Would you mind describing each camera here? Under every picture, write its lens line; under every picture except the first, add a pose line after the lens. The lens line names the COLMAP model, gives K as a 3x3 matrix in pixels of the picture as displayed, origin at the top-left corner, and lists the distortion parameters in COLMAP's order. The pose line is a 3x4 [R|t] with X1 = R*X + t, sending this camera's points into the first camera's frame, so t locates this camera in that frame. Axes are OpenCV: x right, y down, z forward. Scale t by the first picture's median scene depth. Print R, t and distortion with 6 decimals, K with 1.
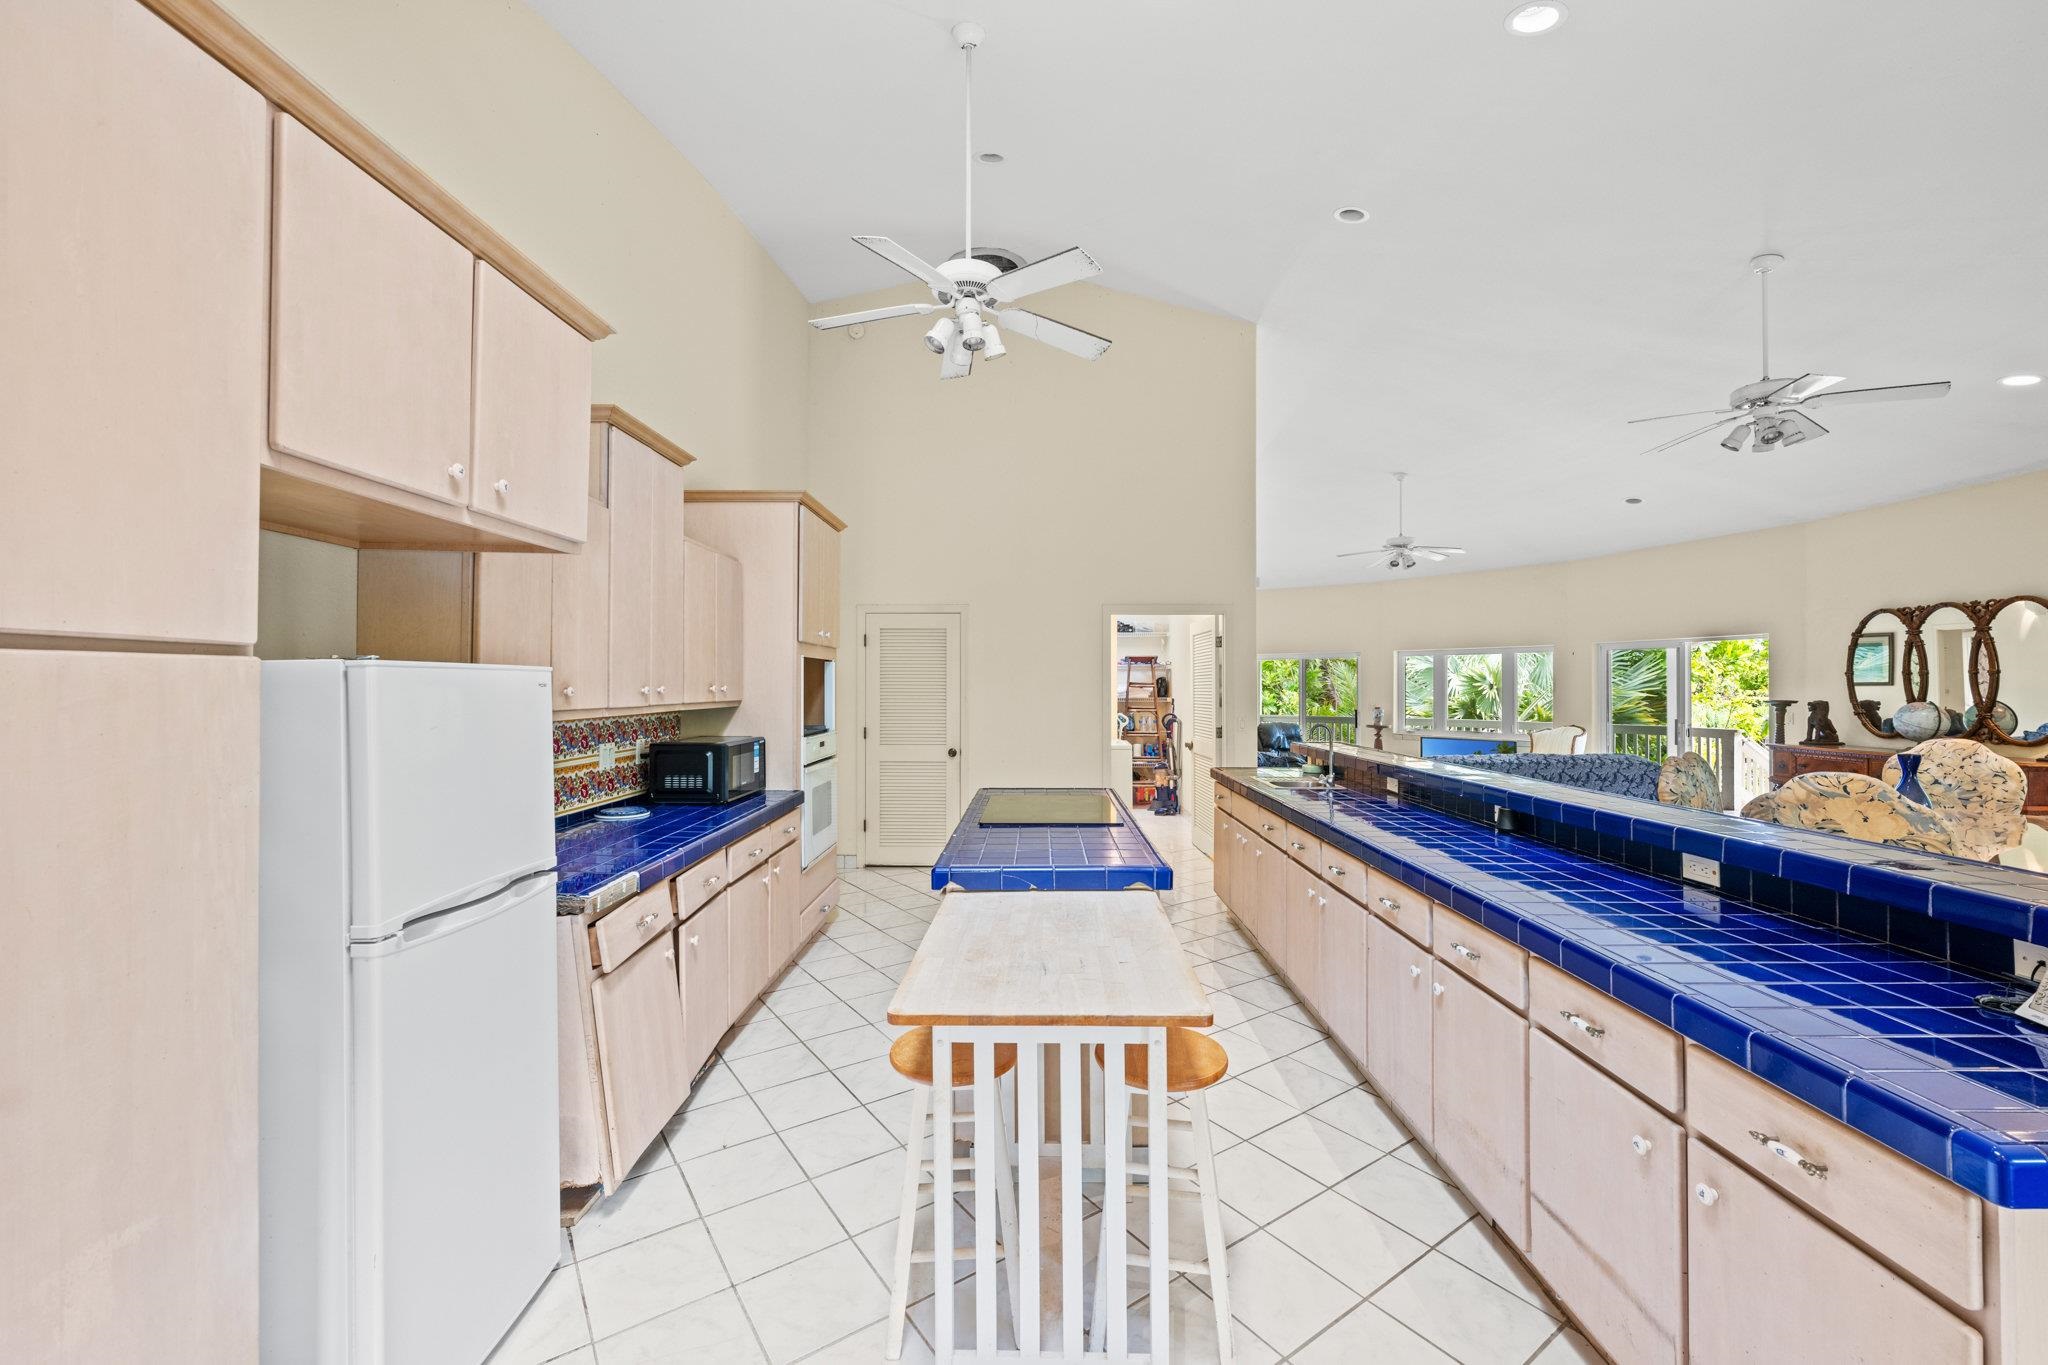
lens RADIAL K [[814.9, 0, 1025.8], [0, 814.9, 669.9], [0, 0, 1]] dist [-0.000893, -0.000019]
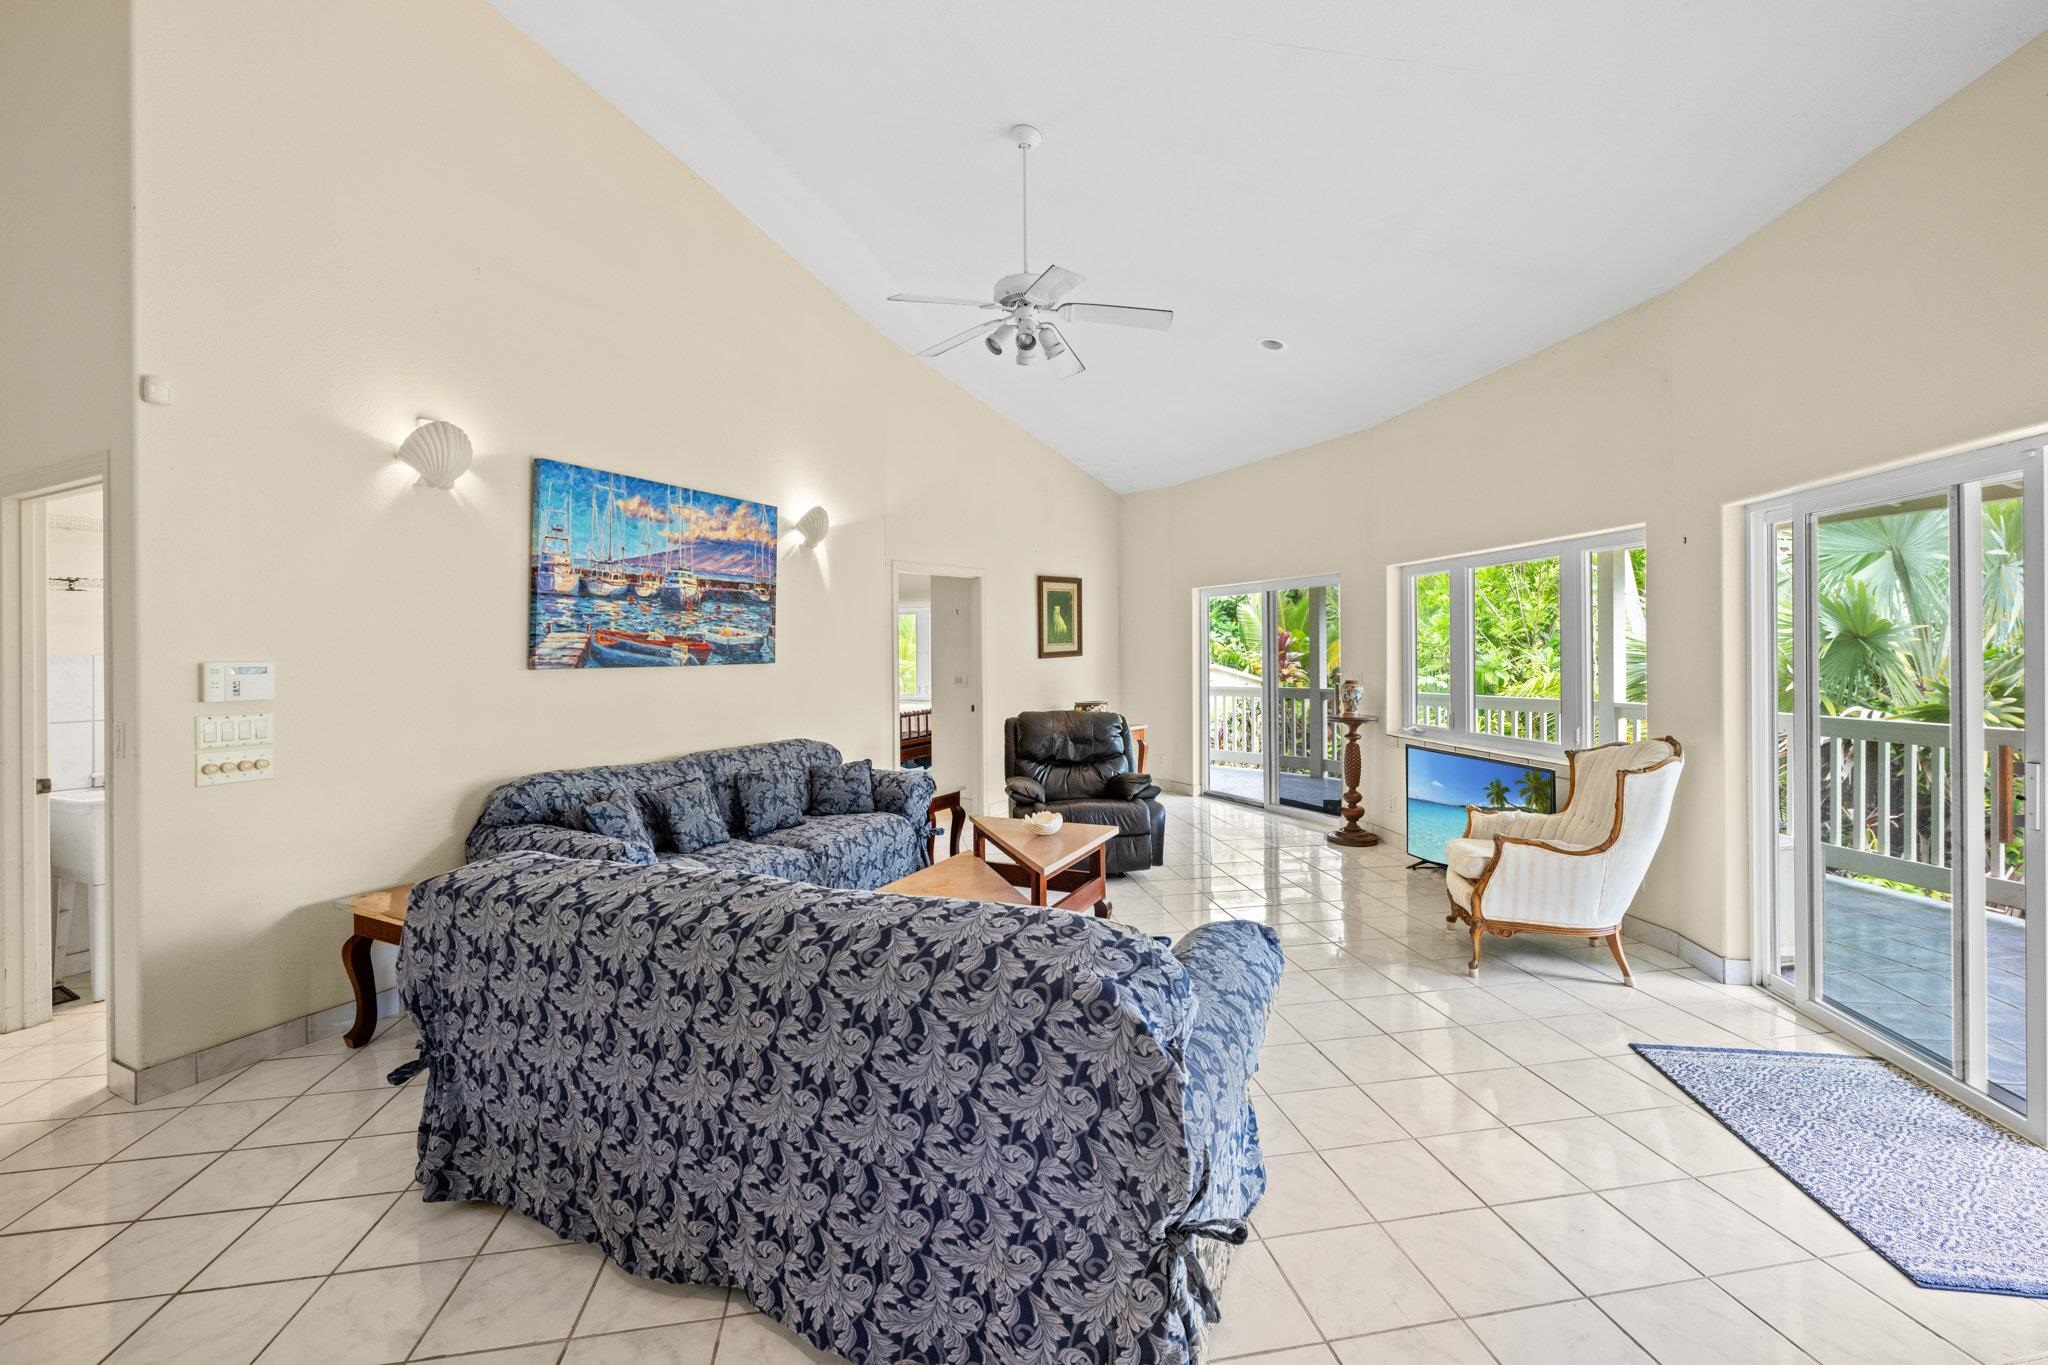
lens RADIAL K [[844.5, 0, 1031.0], [0, 844.5, 647.2], [0, 0, 1]] dist [0.007848, 0.000028]
pose [[0.903906, -0.012036, -0.427562, 0.918162], [0.021208, 0.999636, 0.016696, 0.023701], [0.427205, -0.024159, 0.903832, 0.858573]]
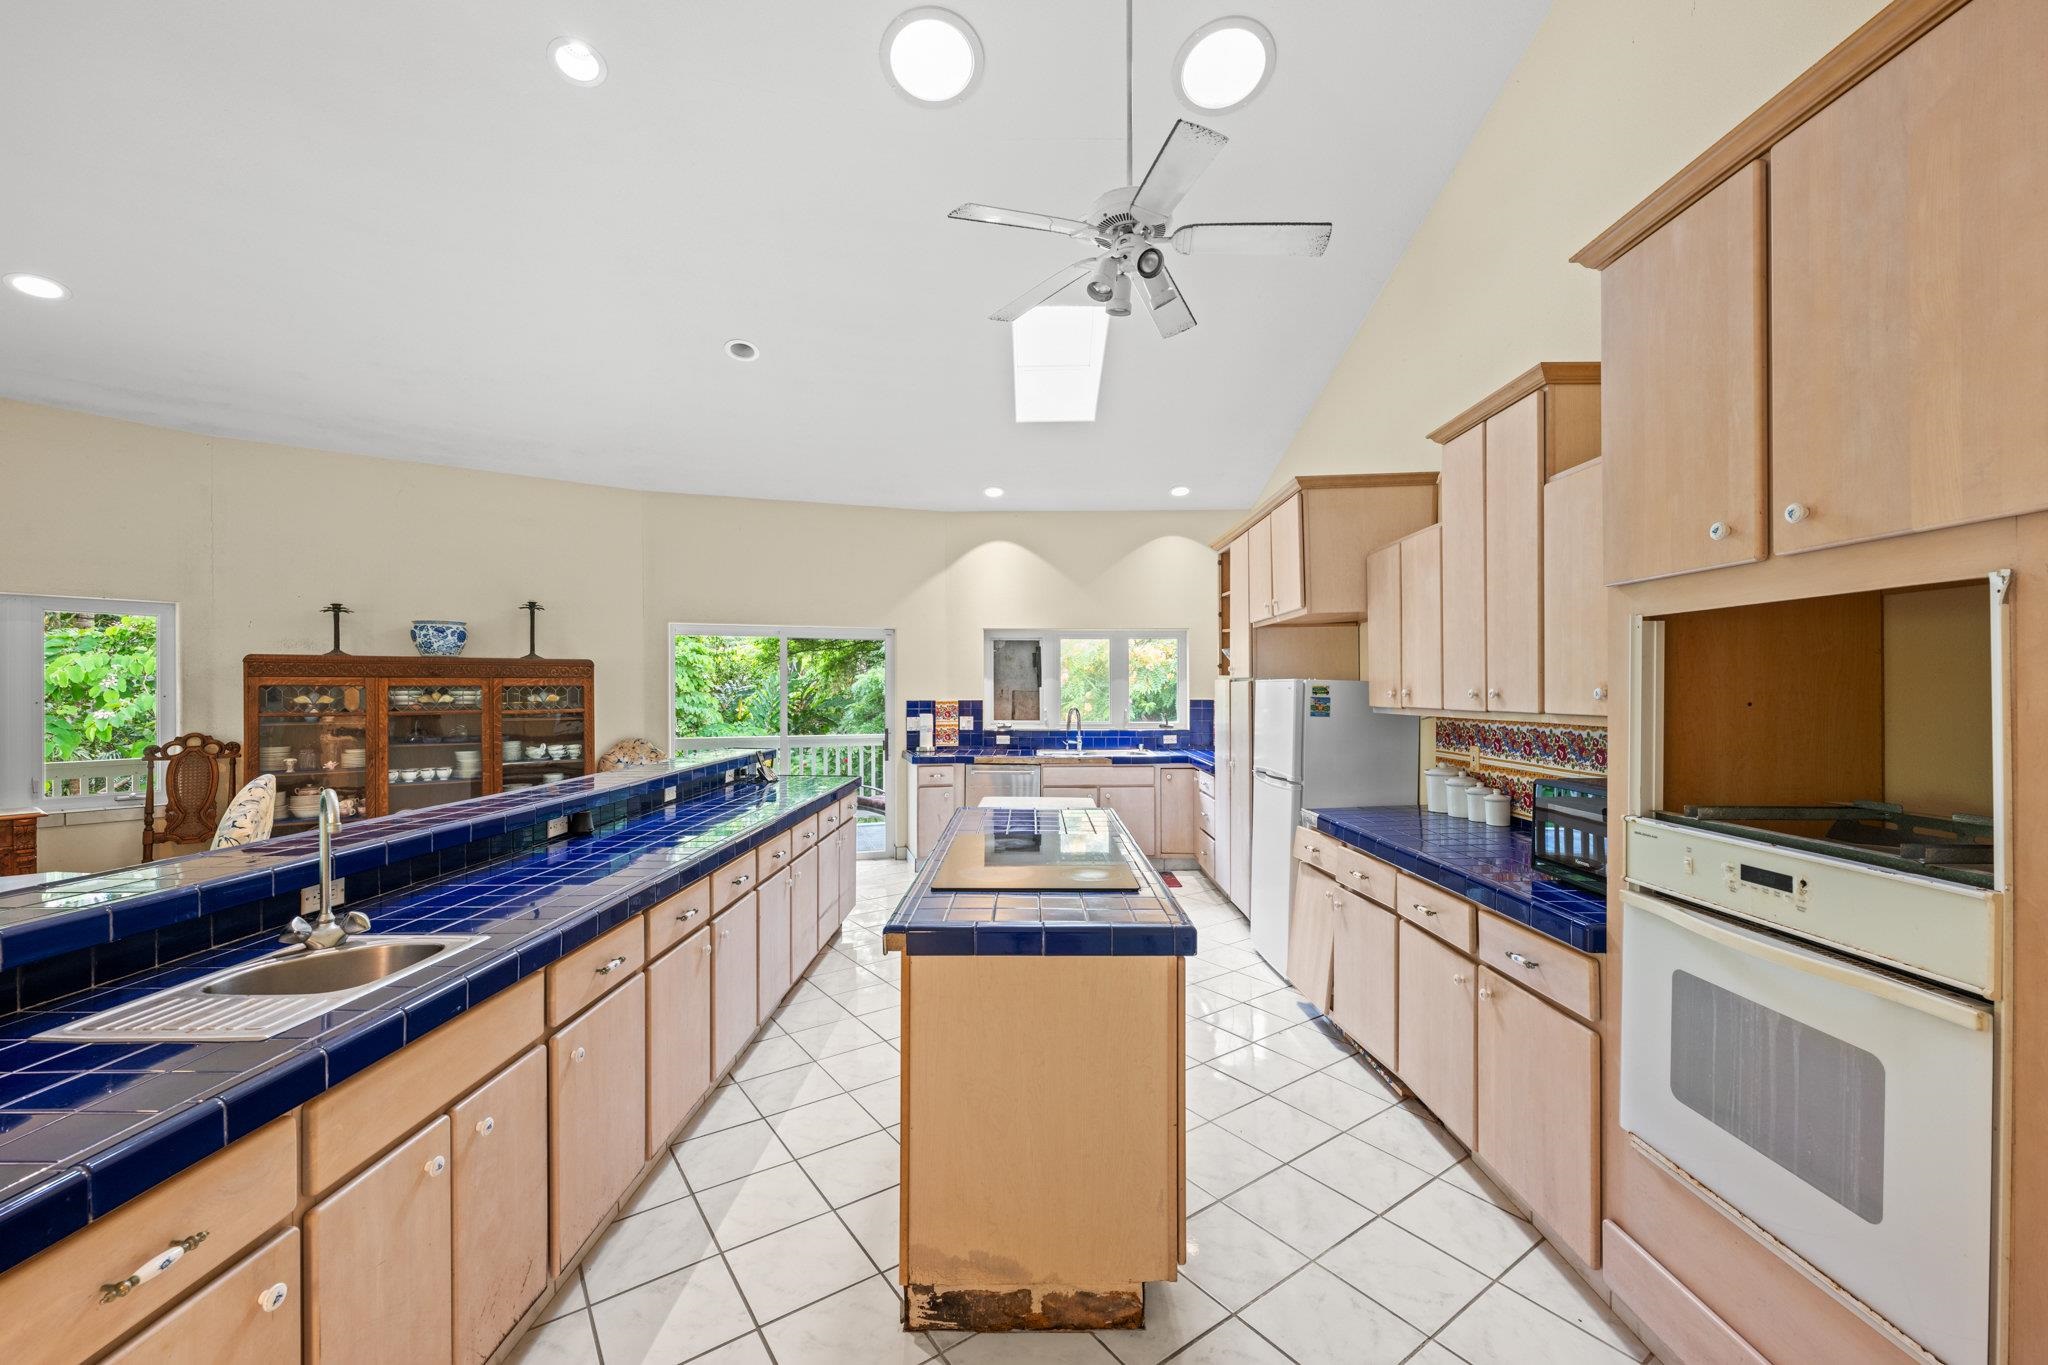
lens RADIAL K [[813.3, 0, 1024.0], [0, 813.3, 690.5], [0, 0, 1]] dist [0.000253, 0.000099]
pose [[-0.999959, 0.001287, -0.009012, 0.025896], [0.001435, 0.999863, -0.016482, 0.018443], [0.008990, -0.016494, -0.999824, 0.984264]]
